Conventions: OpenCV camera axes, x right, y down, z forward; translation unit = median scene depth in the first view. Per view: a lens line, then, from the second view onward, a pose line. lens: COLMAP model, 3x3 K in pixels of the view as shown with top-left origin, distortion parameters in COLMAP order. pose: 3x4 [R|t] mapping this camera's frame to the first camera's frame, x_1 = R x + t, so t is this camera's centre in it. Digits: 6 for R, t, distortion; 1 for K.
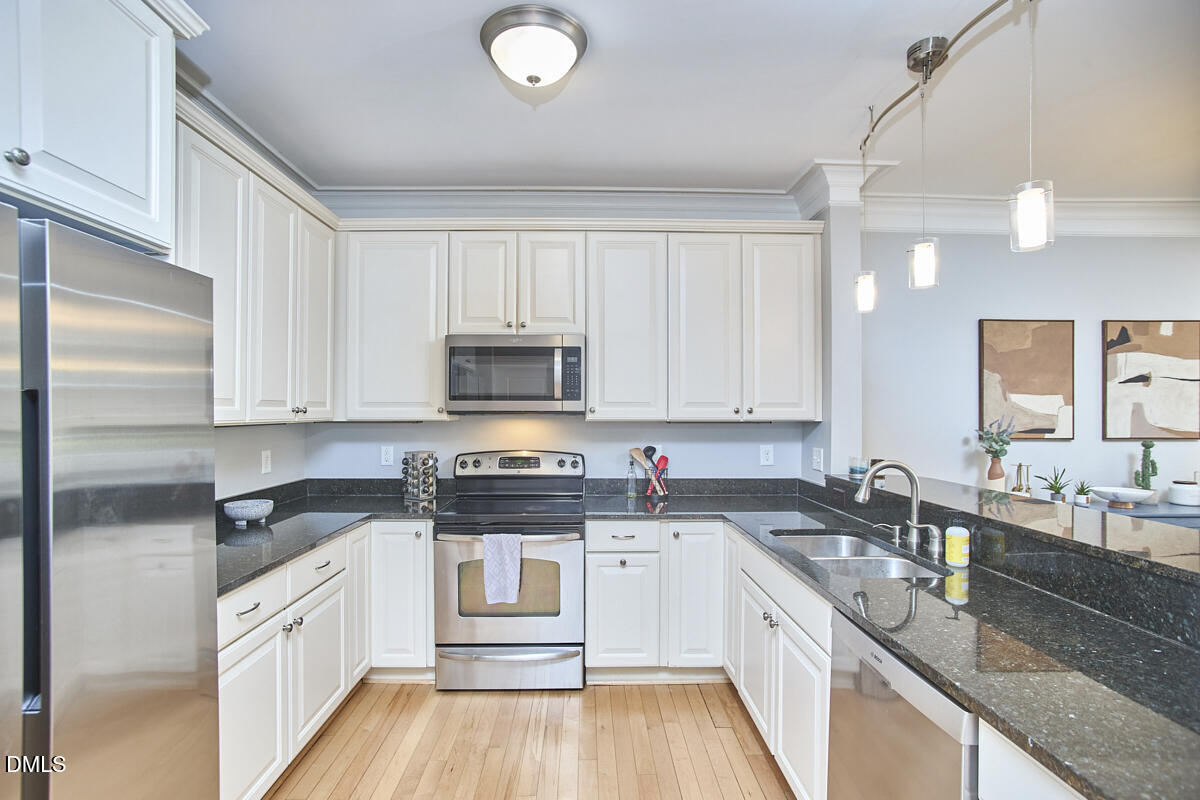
lens RADIAL K [[586.2, 0, 624.7], [0, 586.2, 408.8], [0, 0, 1]] dist [-0.003833, 0.024775]
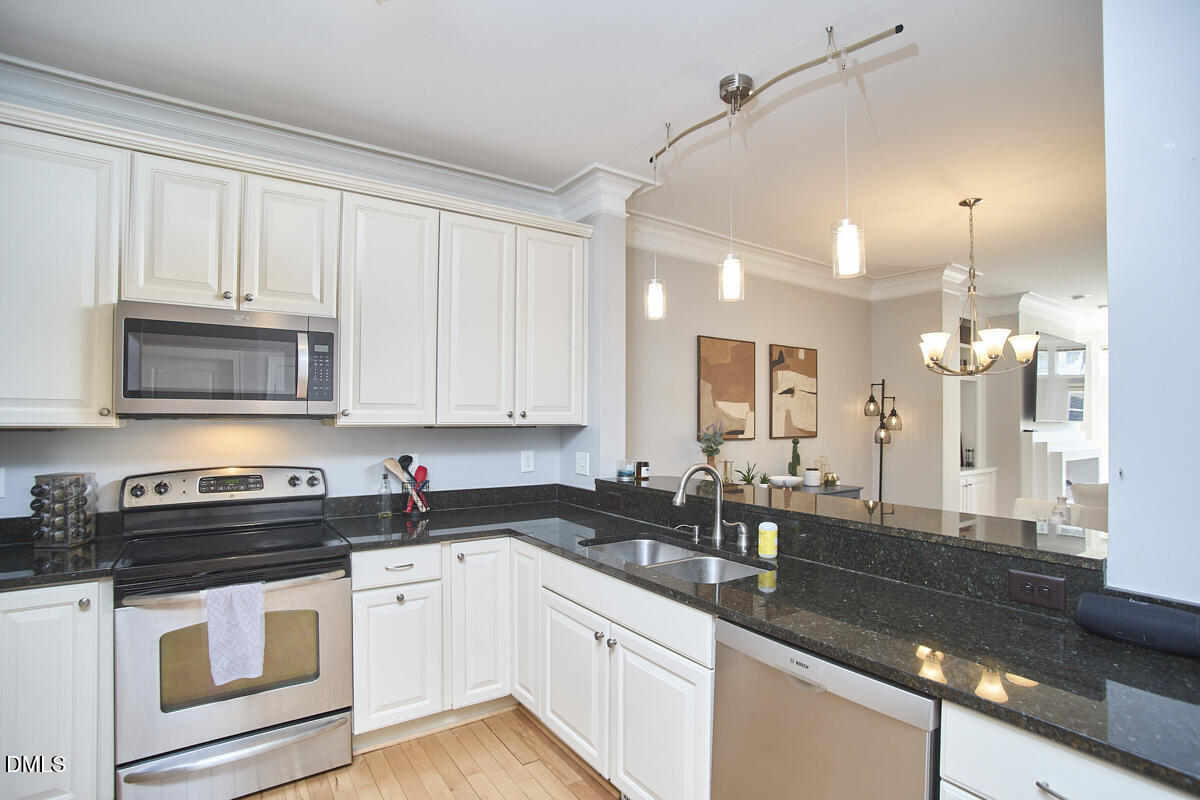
lens RADIAL K [[579.7, 0, 597.8], [0, 579.7, 412.4], [0, 0, 1]] dist [-0.054982, 0.035805]
pose [[0.859478, 0.005738, 0.511141, -0.152395], [-0.005925, 0.999982, -0.001263, 0.000093], [-0.511139, -0.001943, 0.859496, 0.140718]]
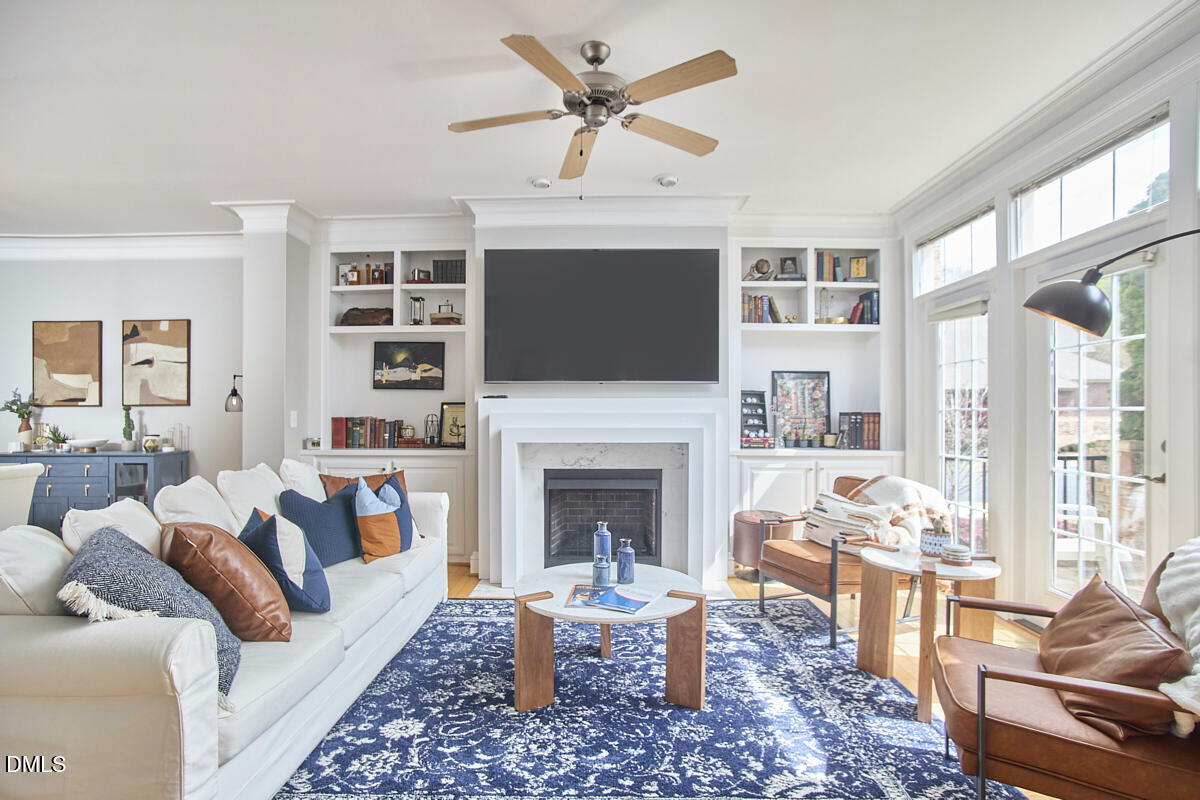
lens RADIAL K [[575.3, 0, 591.7], [0, 575.3, 409.7], [0, 0, 1]] dist [-0.071063, 0.038069]
pose [[0.995922, -0.008440, -0.089825, 2.233842], [0.008327, 0.999964, -0.001638, 0.079306], [0.089836, 0.000884, 0.995956, -0.227220]]
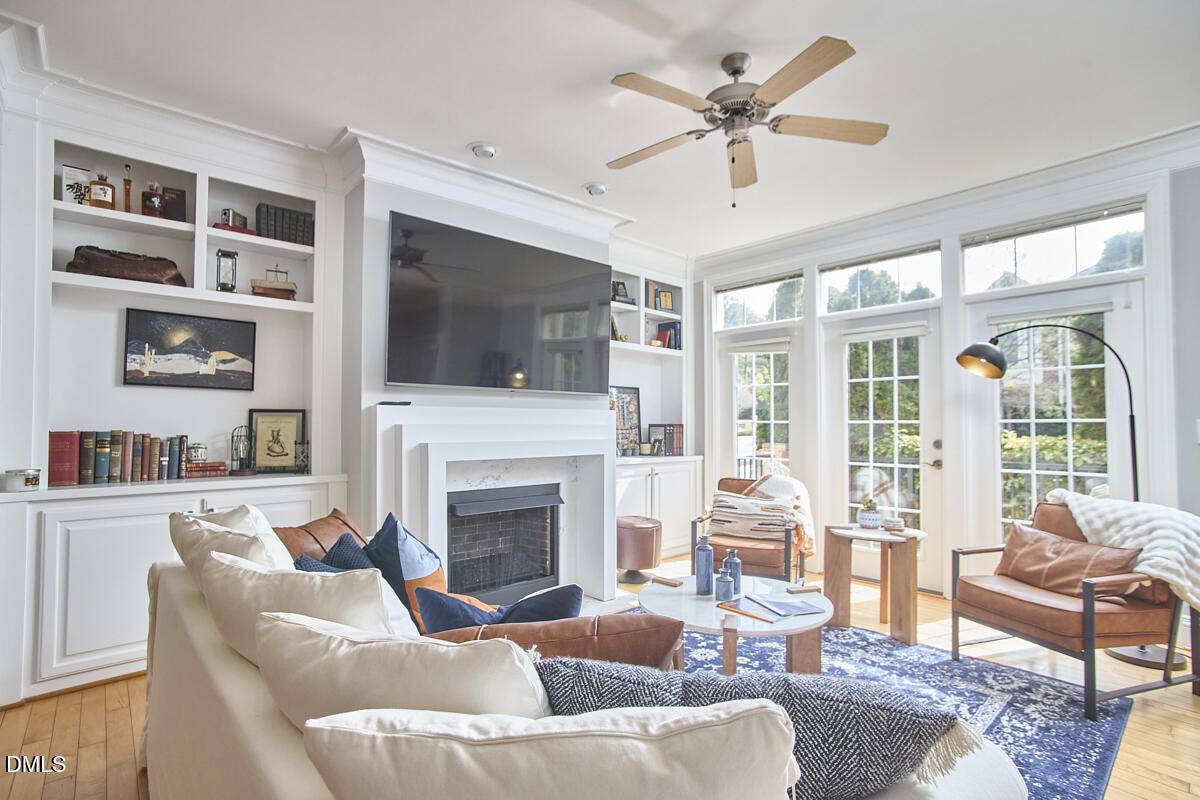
lens RADIAL K [[575.3, 0, 591.7], [0, 575.3, 409.7], [0, 0, 1]] dist [-0.071063, 0.038069]
pose [[0.794961, 0.008292, 0.606604, 1.615447], [0.003387, 0.999830, -0.018106, 0.076919], [-0.606651, 0.016448, 0.794798, 0.030850]]
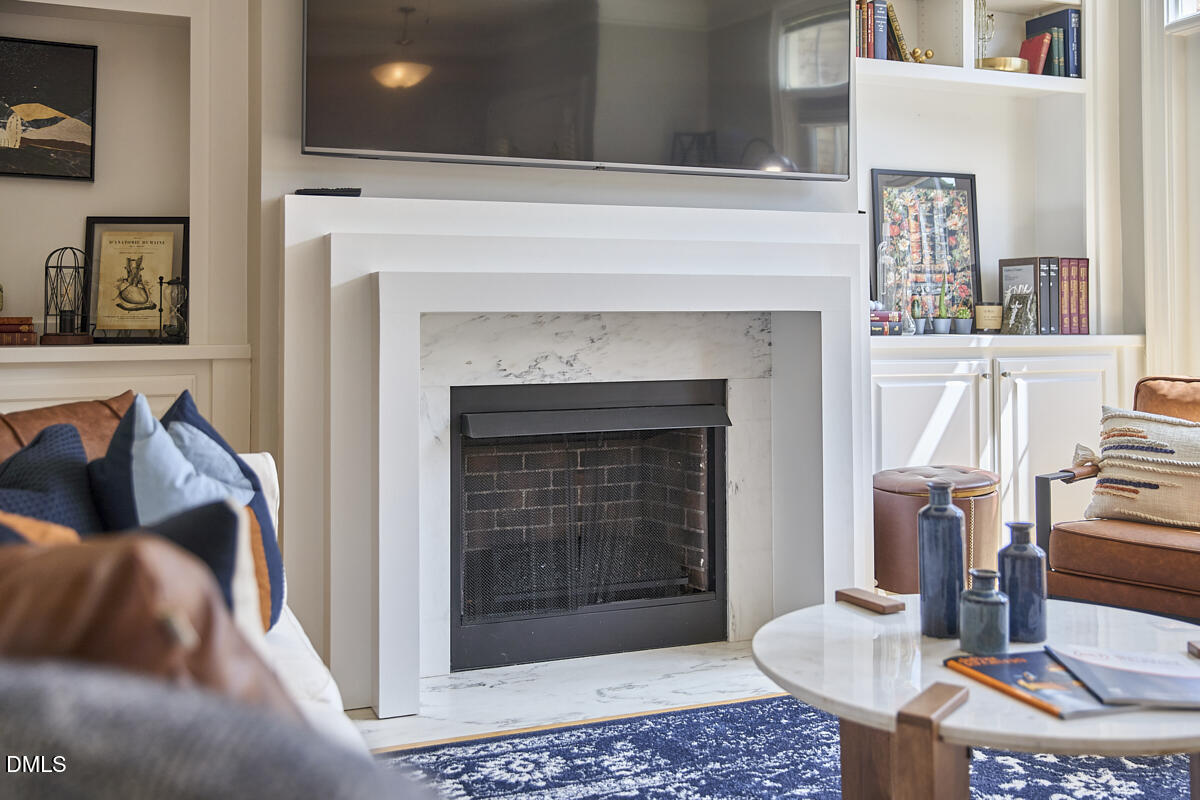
lens RADIAL K [[1205.2, 0, 603.9], [0, 1205.2, 274.2], [0, 0, 1]] dist [0.004975, 0.013123]
pose [[0.949974, -0.000449, 0.312330, 1.834643], [0.009114, 0.999613, -0.026282, 0.138222], [-0.312197, 0.027814, 0.949610, 0.015851]]
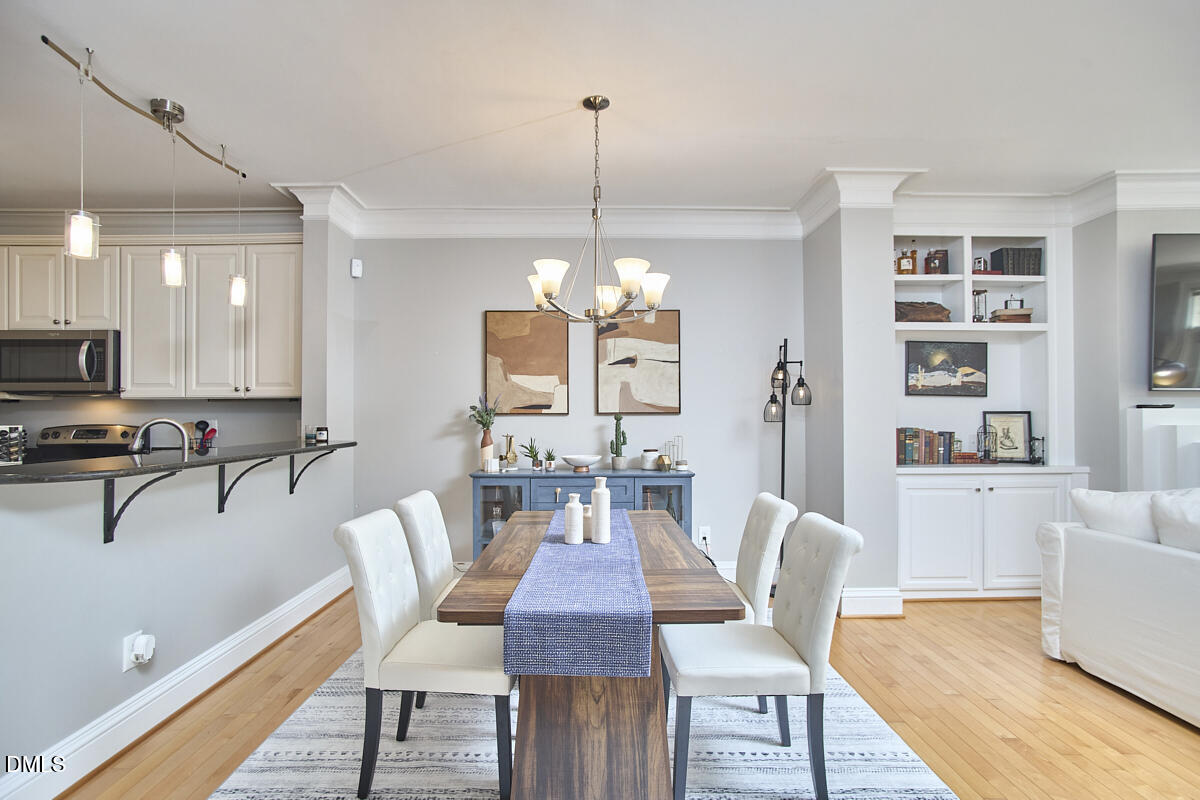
lens RADIAL K [[579.7, 0, 597.8], [0, 579.7, 412.4], [0, 0, 1]] dist [-0.054982, 0.035805]
pose [[0.998200, -0.006136, -0.059650, 0.970129], [0.006169, 0.999981, 0.000375, 0.053051], [0.059647, -0.000743, 0.998219, -0.132873]]
